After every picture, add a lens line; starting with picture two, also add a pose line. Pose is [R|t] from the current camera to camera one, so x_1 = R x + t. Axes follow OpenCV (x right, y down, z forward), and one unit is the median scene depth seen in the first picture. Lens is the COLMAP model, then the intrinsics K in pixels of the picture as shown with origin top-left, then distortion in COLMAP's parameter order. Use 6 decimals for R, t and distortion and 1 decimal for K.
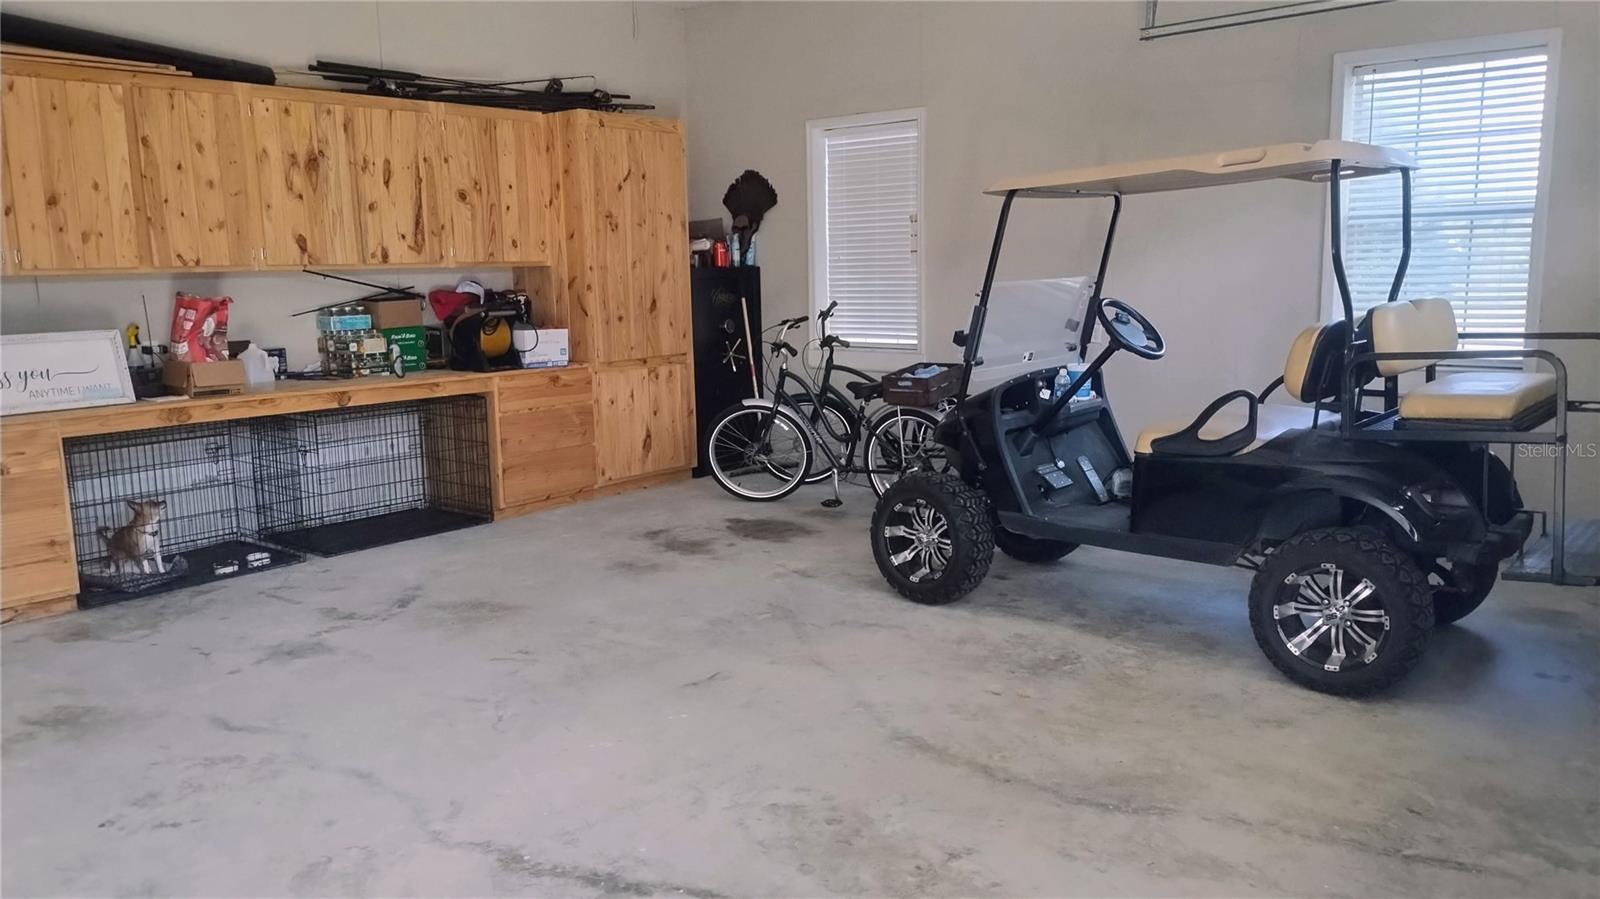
lens RADIAL K [[1171.0, 0, 800.0], [0, 1171.0, 449.5], [0, 0, 1]] dist [0.047979, -0.000243]
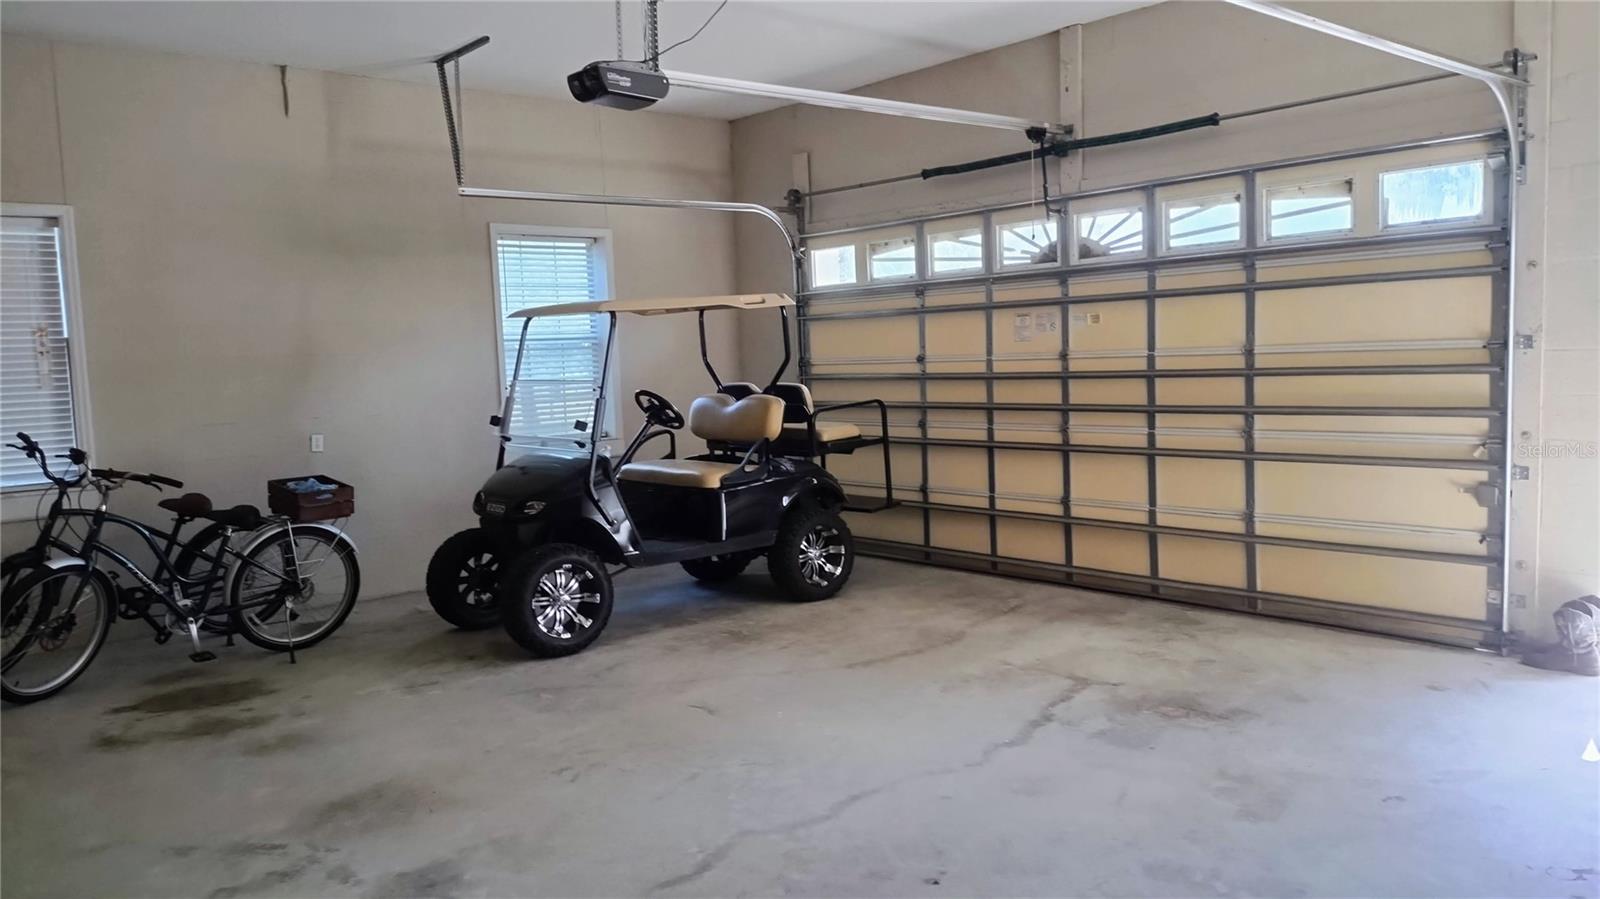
lens RADIAL K [[1187.7, 0, 800.0], [0, 1187.7, 449.5], [0, 0, 1]] dist [-0.002435, -0.001314]
pose [[0.145468, -0.066174, 0.987147, -1.108293], [0.196077, 0.979898, 0.036794, -0.071659], [-0.969738, 0.188205, 0.155519, 0.625183]]
